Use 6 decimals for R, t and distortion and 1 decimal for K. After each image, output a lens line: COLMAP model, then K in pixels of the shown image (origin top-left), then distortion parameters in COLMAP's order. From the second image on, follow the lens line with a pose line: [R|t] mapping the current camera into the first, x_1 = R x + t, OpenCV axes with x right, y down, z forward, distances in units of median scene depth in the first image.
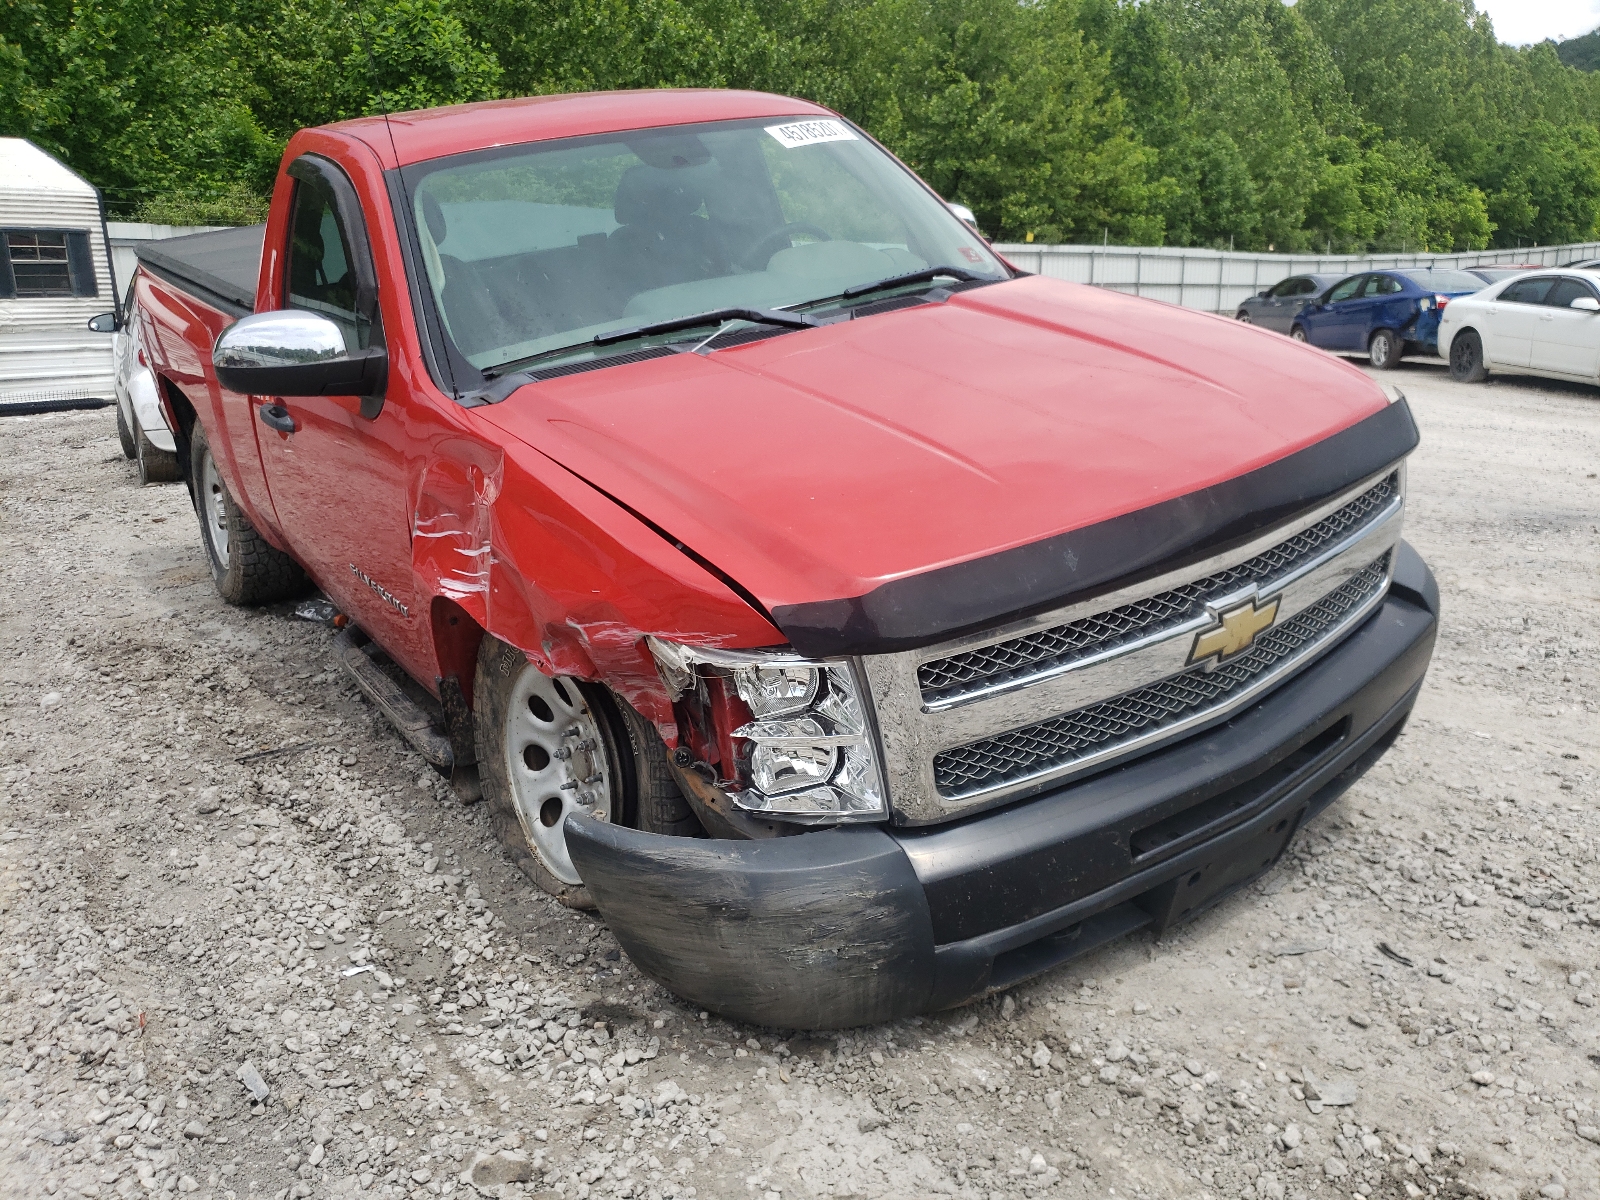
lens RADIAL K [[1285.6, 0, 800.0], [0, 1285.6, 600.0], [0, 0, 1]] dist [0.034019, -0.009461]
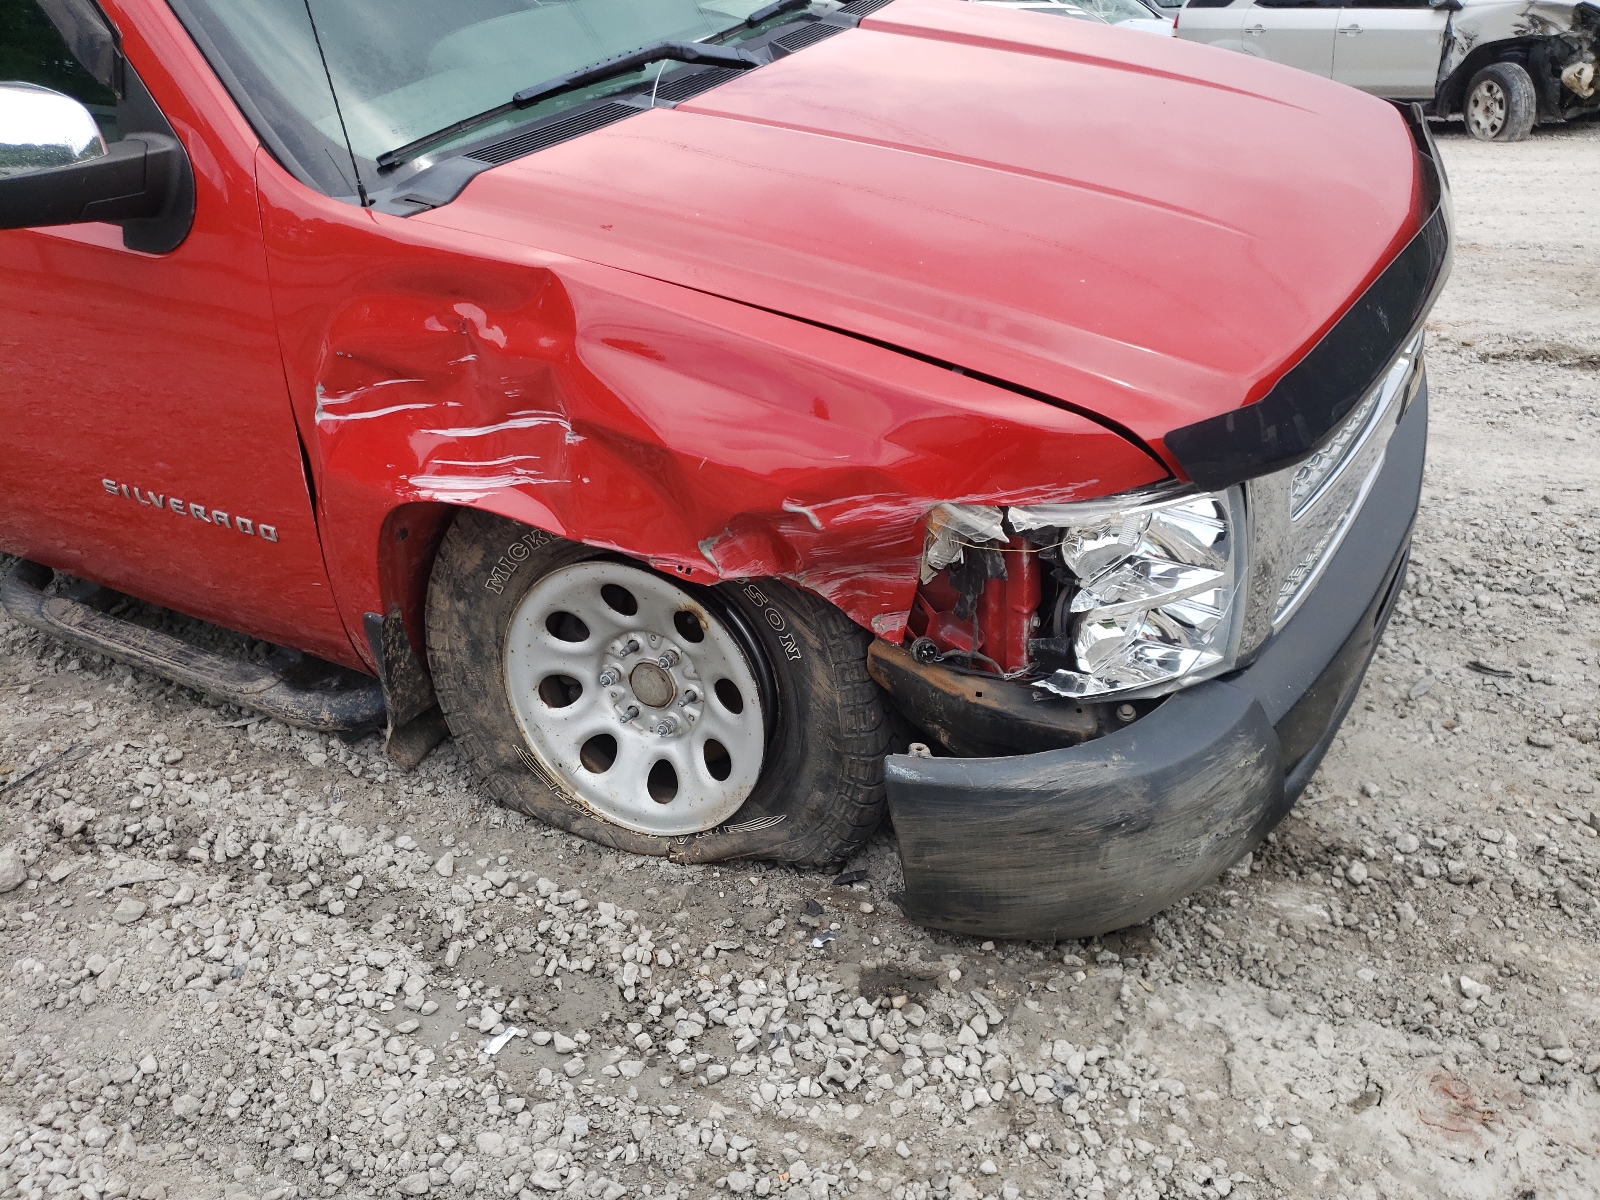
lens RADIAL K [[1285.6, 0, 800.0], [0, 1285.6, 600.0], [0, 0, 1]] dist [0.034019, -0.009461]
pose [[0.890040, -0.220546, 0.398984, -0.374049], [0.148980, 0.967850, 0.202658, -0.060401], [-0.430852, -0.120933, 0.894283, 0.282025]]
